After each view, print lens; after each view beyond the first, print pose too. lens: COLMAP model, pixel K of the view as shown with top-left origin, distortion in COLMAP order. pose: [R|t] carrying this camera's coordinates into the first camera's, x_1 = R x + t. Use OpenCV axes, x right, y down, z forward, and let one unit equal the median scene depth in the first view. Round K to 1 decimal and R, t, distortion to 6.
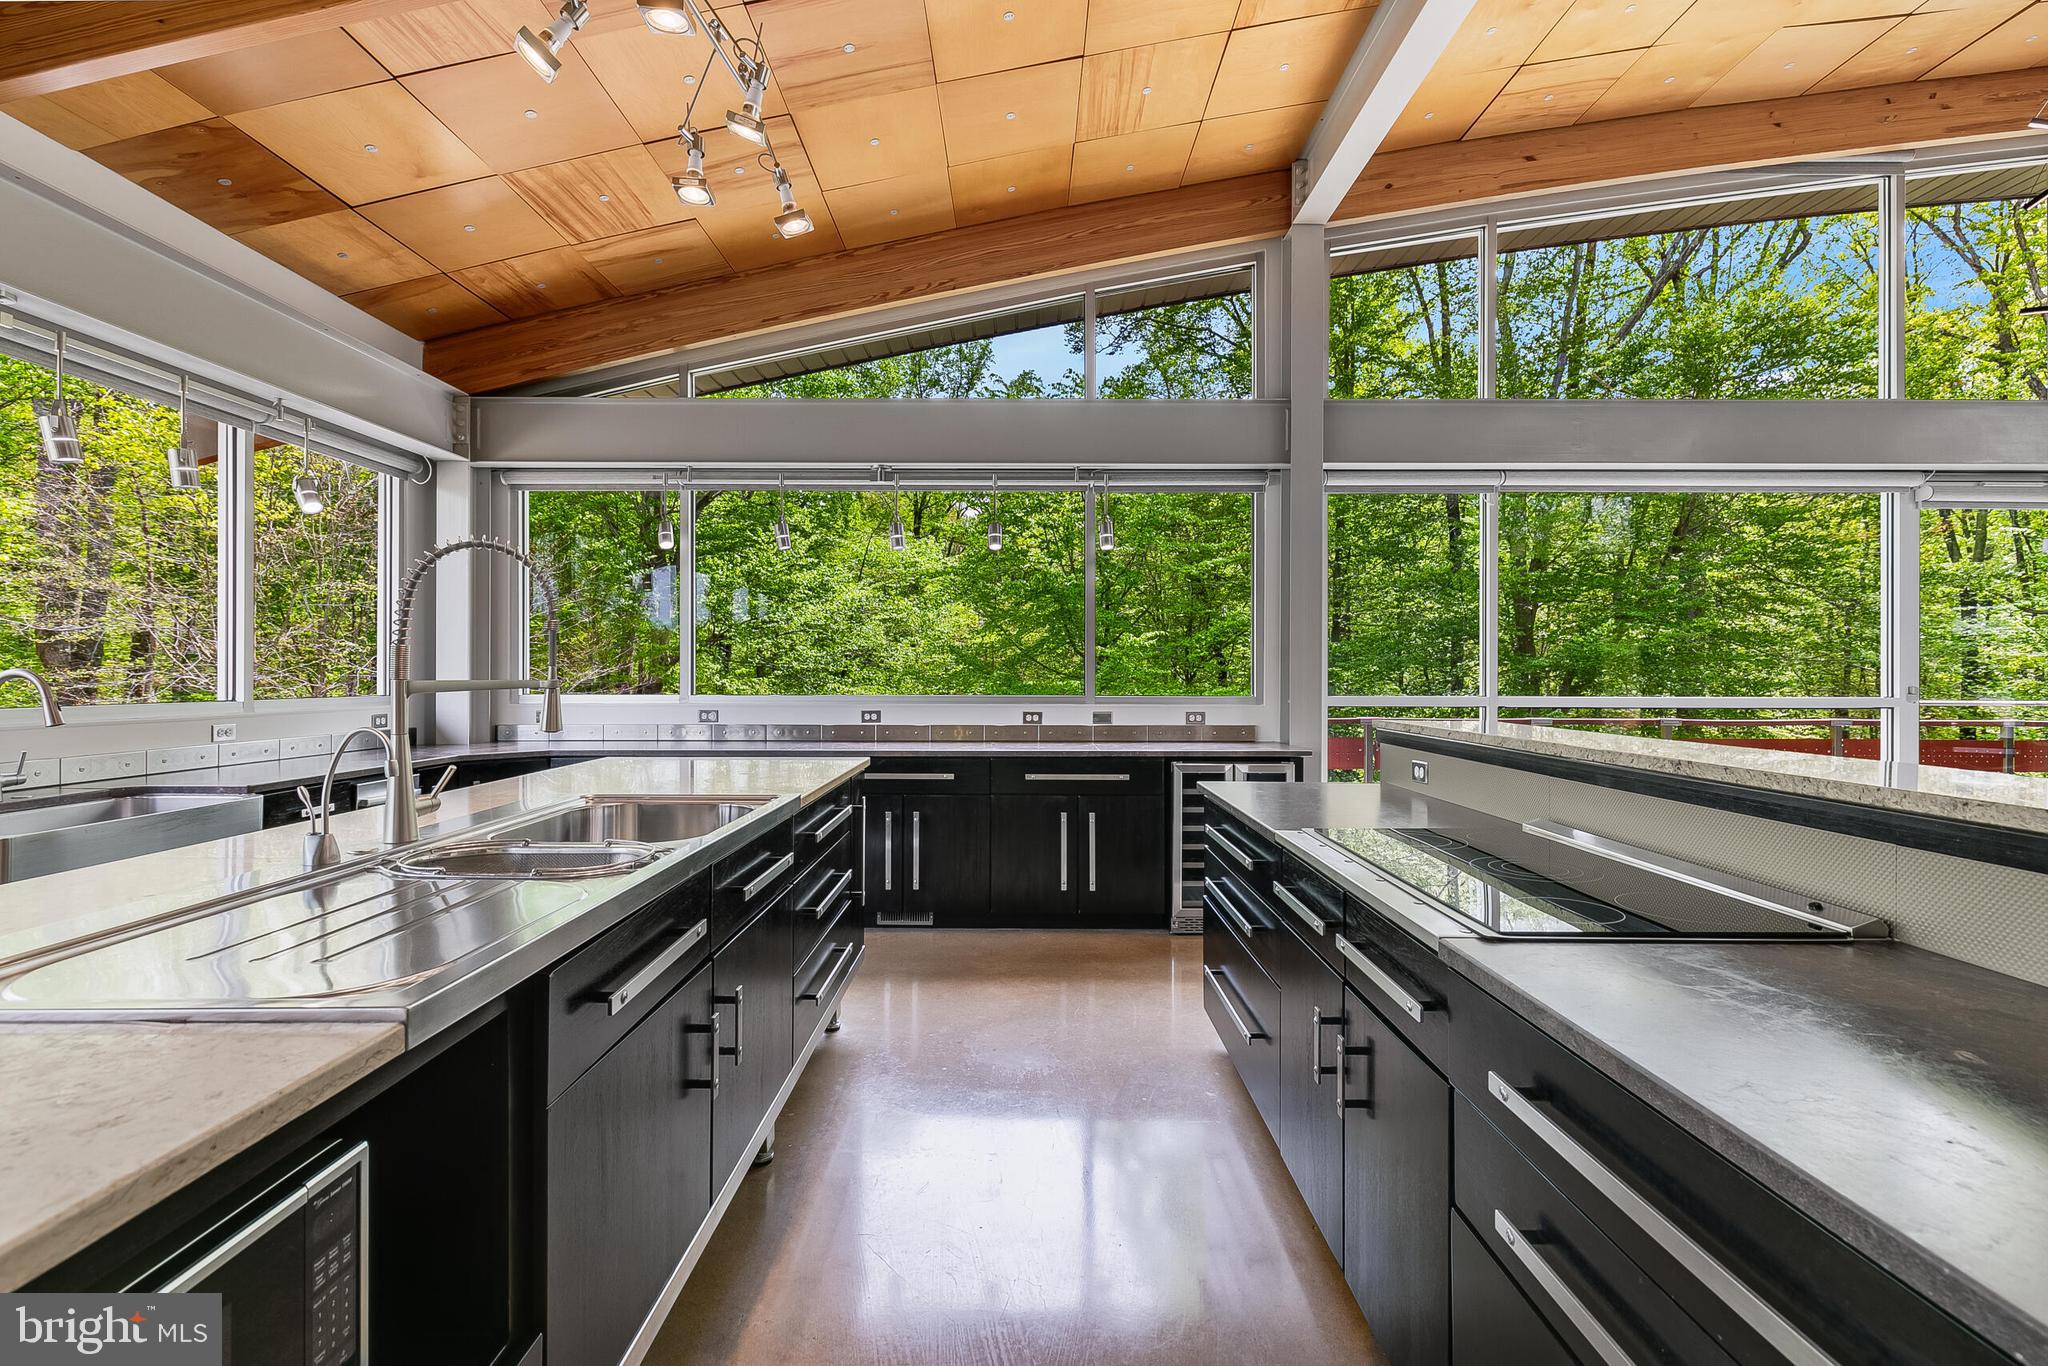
lens RADIAL K [[936.0, 0, 1026.5], [0, 936.0, 677.8], [0, 0, 1]] dist [0.003078, 0.000301]
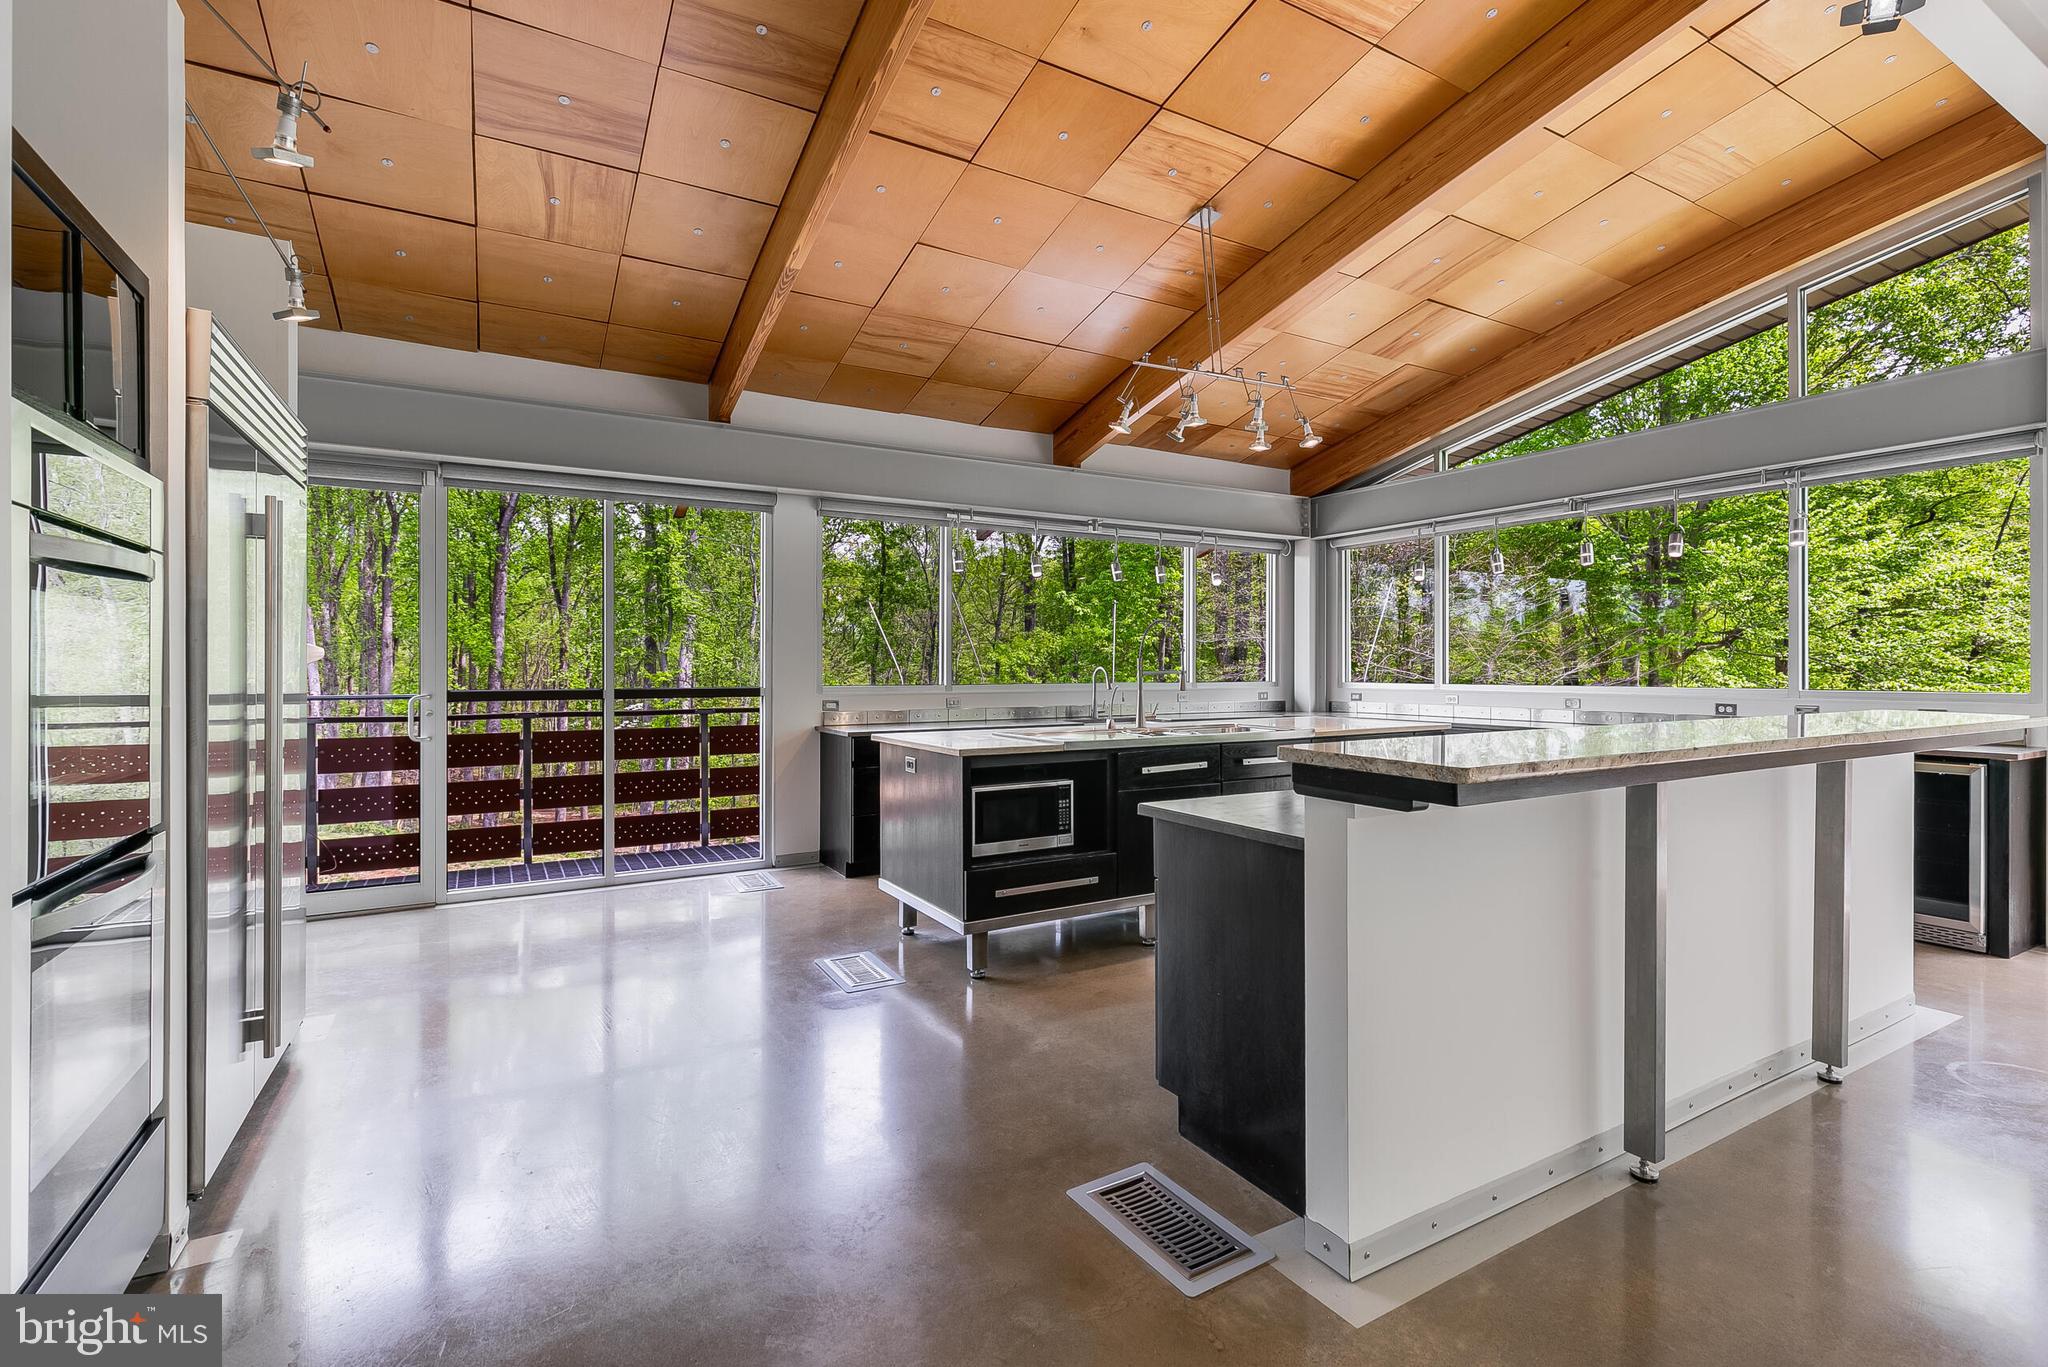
lens RADIAL K [[936.0, 0, 1025.2], [0, 936.0, 677.2], [0, 0, 1]] dist [0.003078, 0.000301]
pose [[0.504092, 0.005969, -0.863629, 0.554433], [-0.000235, 0.999977, 0.006774, -0.000500], [0.863650, -0.003212, 0.504082, -0.244578]]
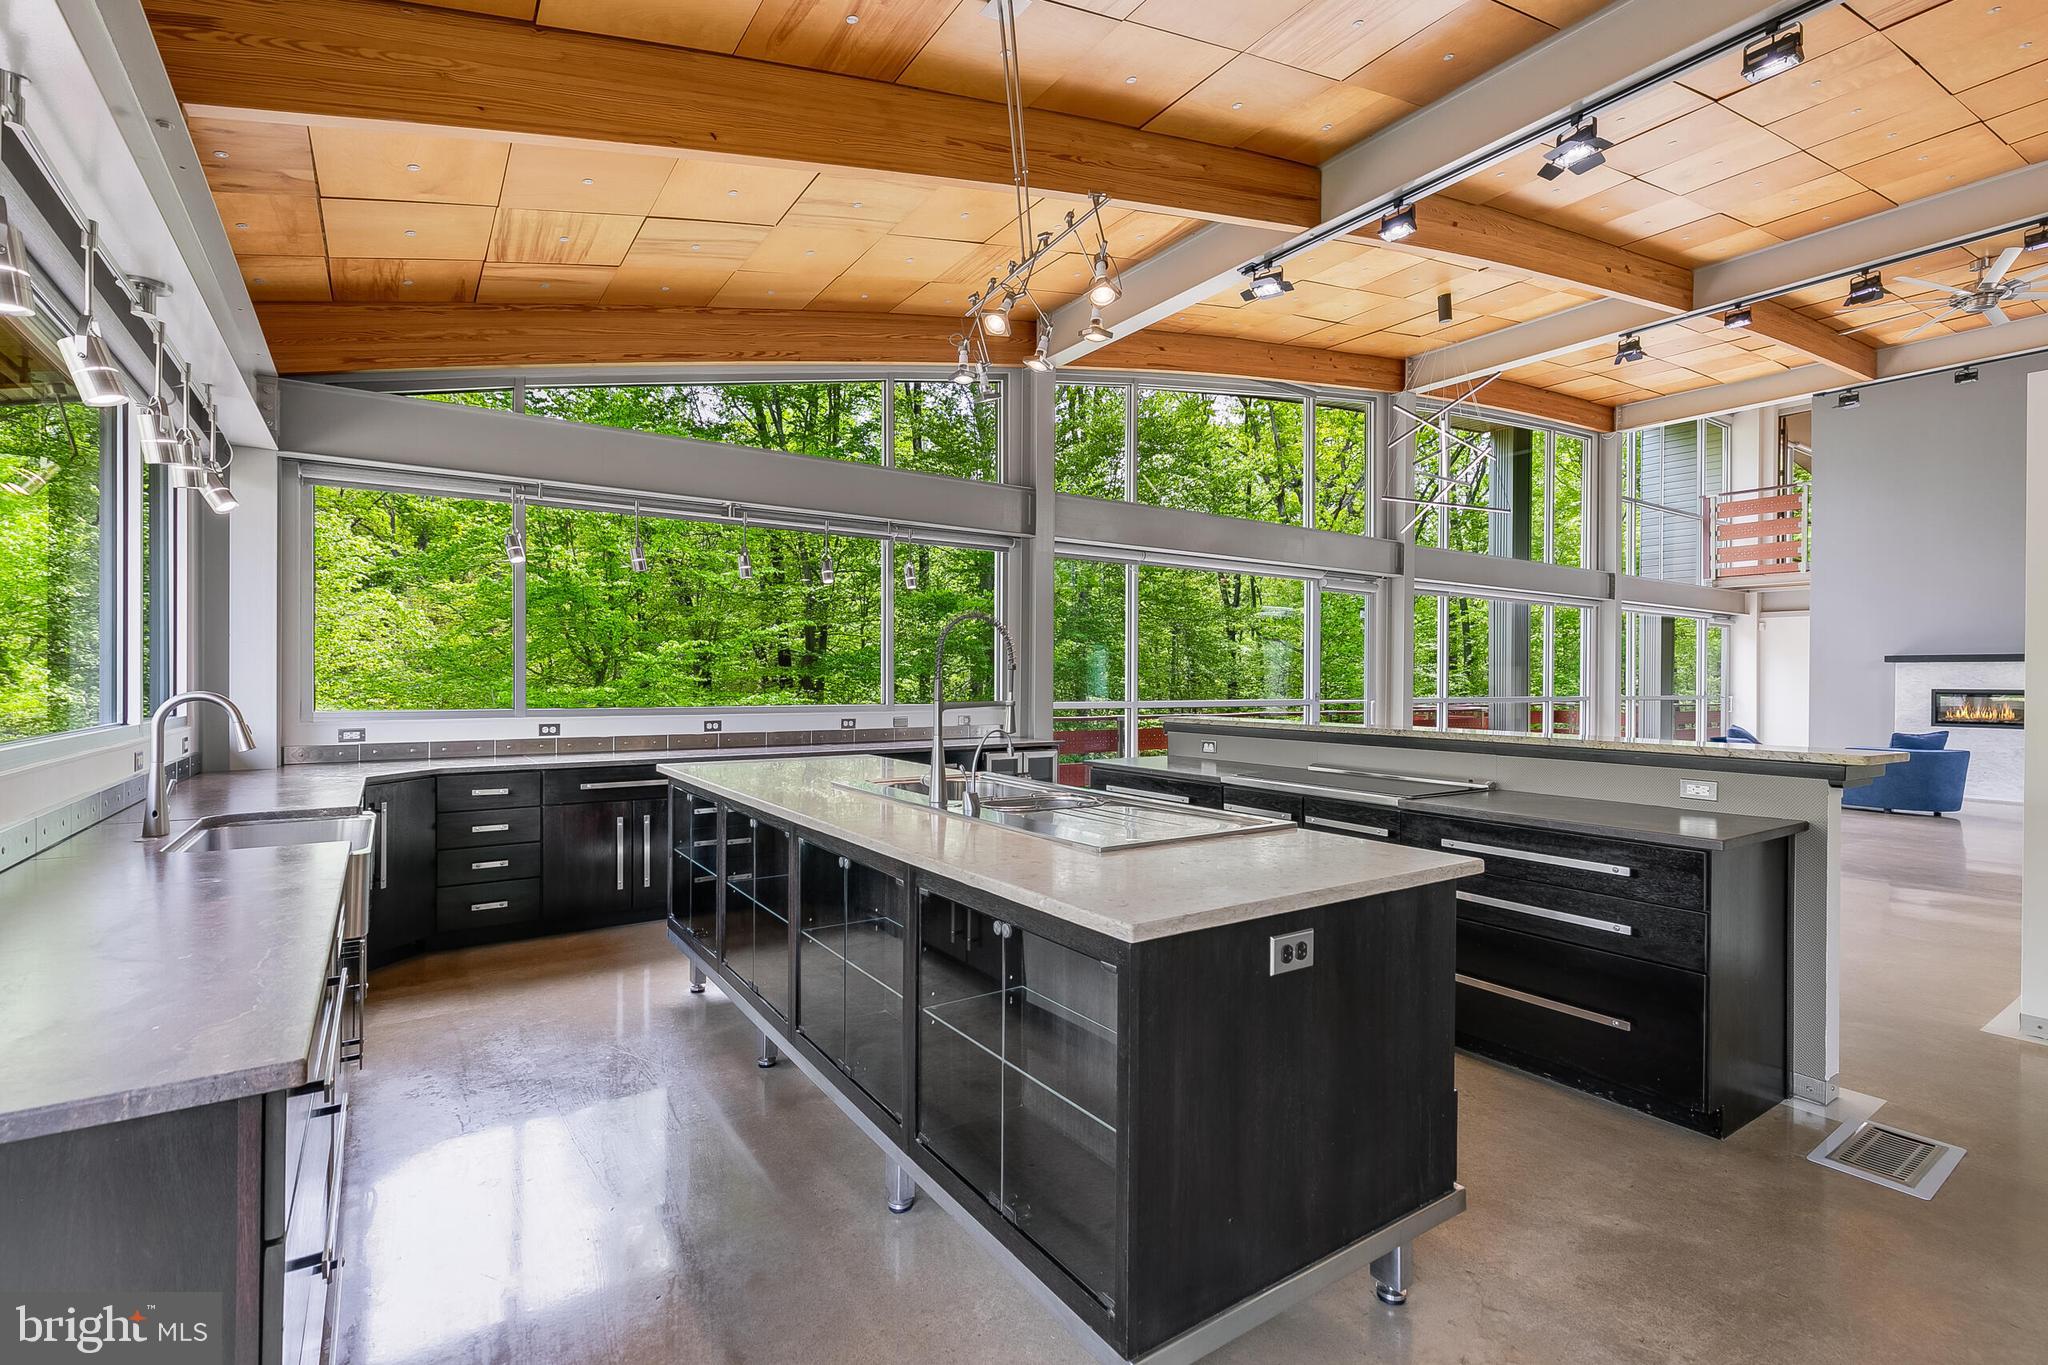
lens RADIAL K [[936.0, 0, 1027.8], [0, 936.0, 680.4], [0, 0, 1]] dist [0.003078, 0.000301]
pose [[0.825809, 0.001755, 0.563947, -0.502222], [0.001133, 0.999988, -0.004770, -0.007984], [-0.563949, 0.004578, 0.825797, -0.131075]]
